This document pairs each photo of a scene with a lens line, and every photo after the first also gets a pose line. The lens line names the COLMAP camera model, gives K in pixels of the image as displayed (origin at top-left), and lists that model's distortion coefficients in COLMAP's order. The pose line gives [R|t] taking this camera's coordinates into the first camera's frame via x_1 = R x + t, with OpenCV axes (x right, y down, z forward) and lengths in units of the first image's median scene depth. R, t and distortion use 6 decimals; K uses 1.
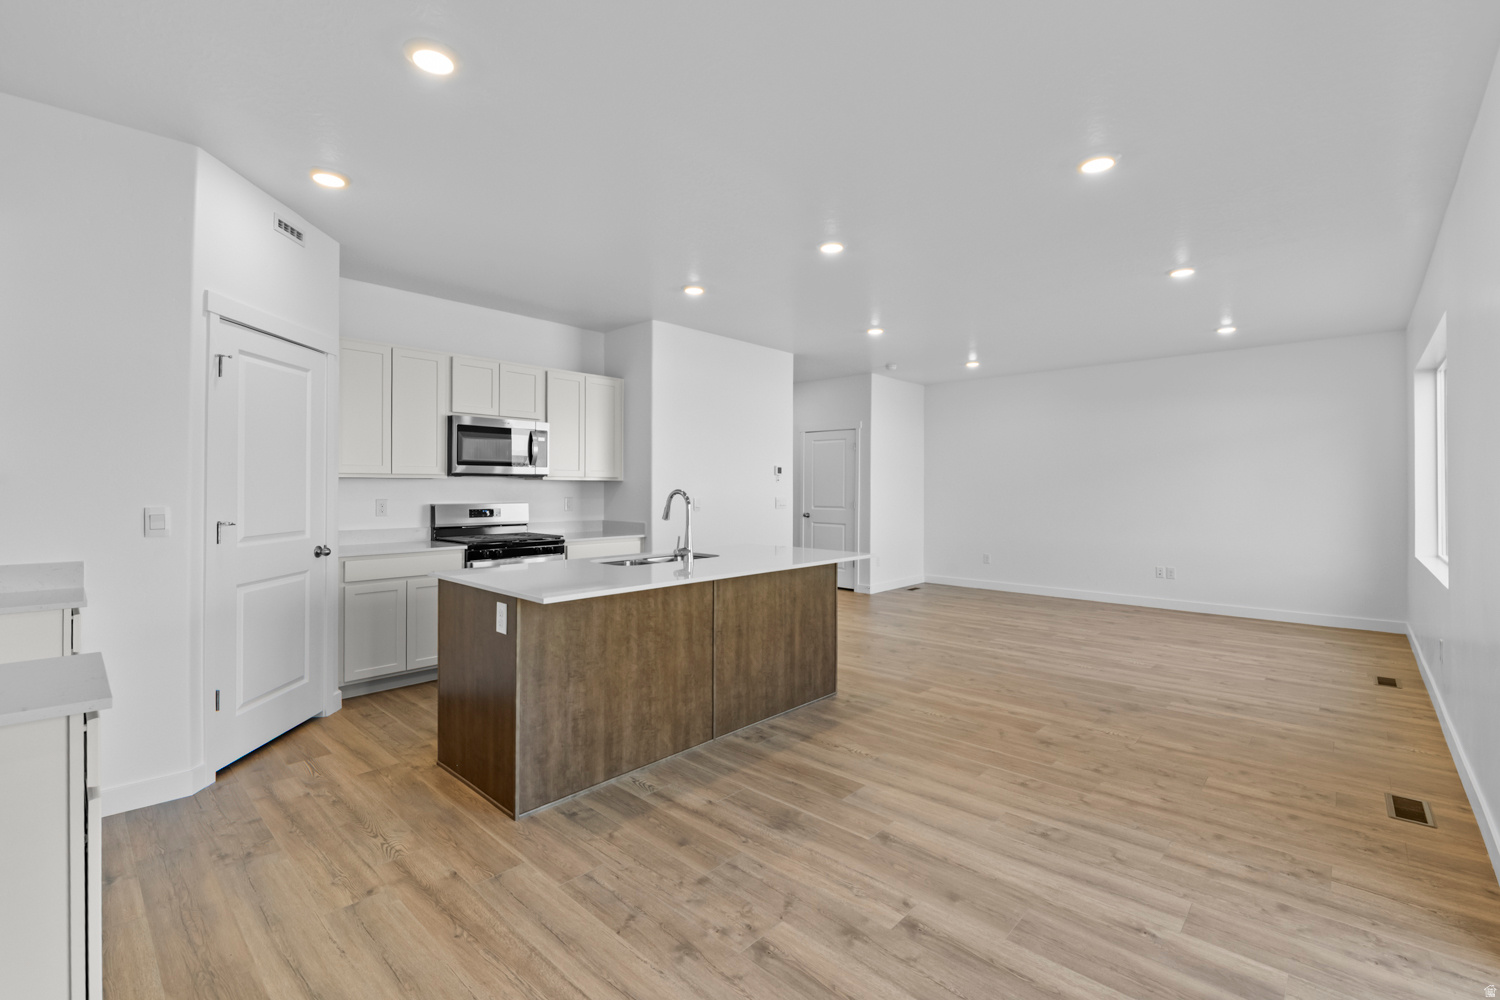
lens RADIAL K [[649.4, 0, 747.8], [0, 649.4, 493.8], [0, 0, 1]] dist [0.000160, -0.000631]
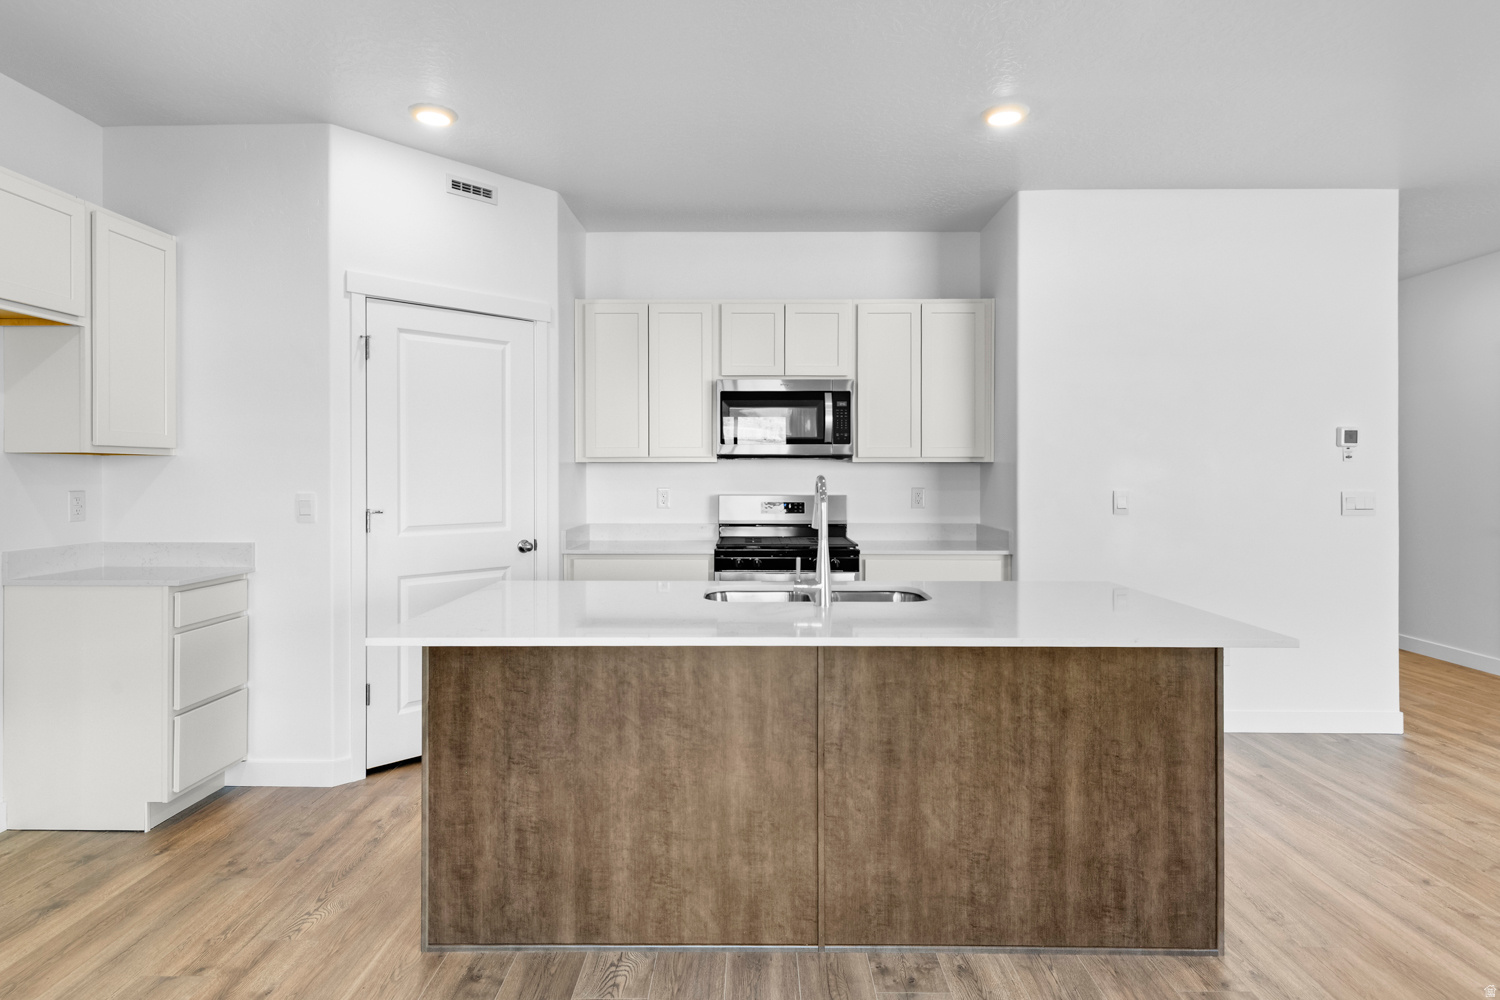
lens RADIAL K [[837.6, 0, 750.6], [0, 837.6, 475.0], [0, 0, 1]] dist [0.014117, -0.000472]
pose [[0.677398, -0.000764, -0.735617, 0.410996], [-0.004650, 0.999975, -0.005320, -0.003563], [0.735602, 0.007024, 0.677377, 0.483078]]
